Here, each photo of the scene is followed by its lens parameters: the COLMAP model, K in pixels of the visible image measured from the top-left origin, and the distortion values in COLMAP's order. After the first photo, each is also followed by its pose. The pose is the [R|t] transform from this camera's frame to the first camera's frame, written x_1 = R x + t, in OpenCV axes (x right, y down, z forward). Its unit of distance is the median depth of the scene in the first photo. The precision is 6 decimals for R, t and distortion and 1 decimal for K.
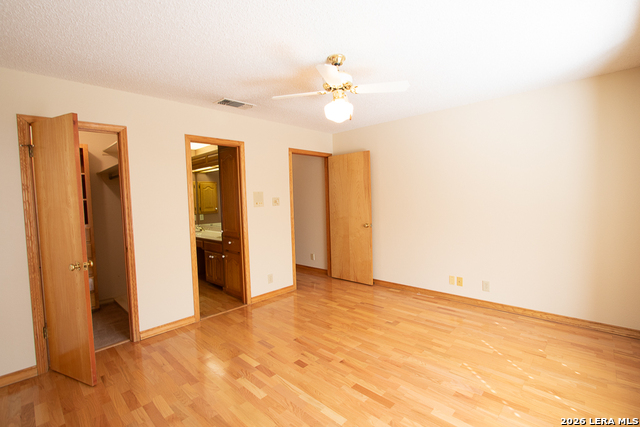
lens RADIAL K [[296.2, 0, 331.9], [0, 296.2, 211.1], [0, 0, 1]] dist [-0.014272, 0.000910]
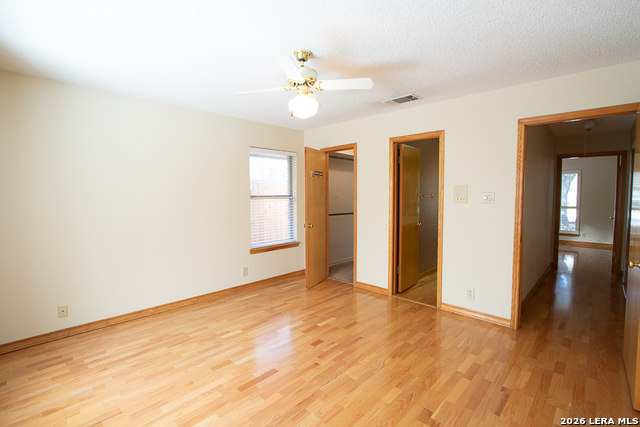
lens RADIAL K [[296.2, 0, 331.9], [0, 296.2, 211.1], [0, 0, 1]] dist [-0.014272, 0.000910]
pose [[-0.011269, 0.086538, -0.996185, 0.783476], [-0.047645, 0.995070, 0.086980, -0.062389], [0.998801, 0.048443, -0.007091, 0.848815]]
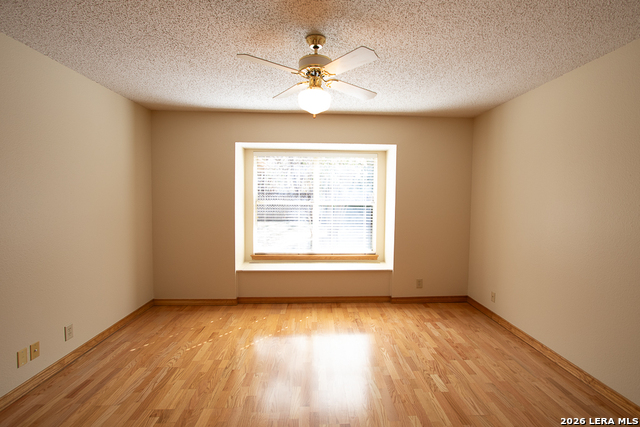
lens RADIAL K [[296.2, 0, 331.9], [0, 296.2, 211.1], [0, 0, 1]] dist [-0.014272, 0.000910]
pose [[-0.714680, -0.011459, 0.699358, -0.469247], [0.047506, 0.996762, 0.064878, -0.053584], [-0.697837, 0.079591, -0.711821, 1.216272]]
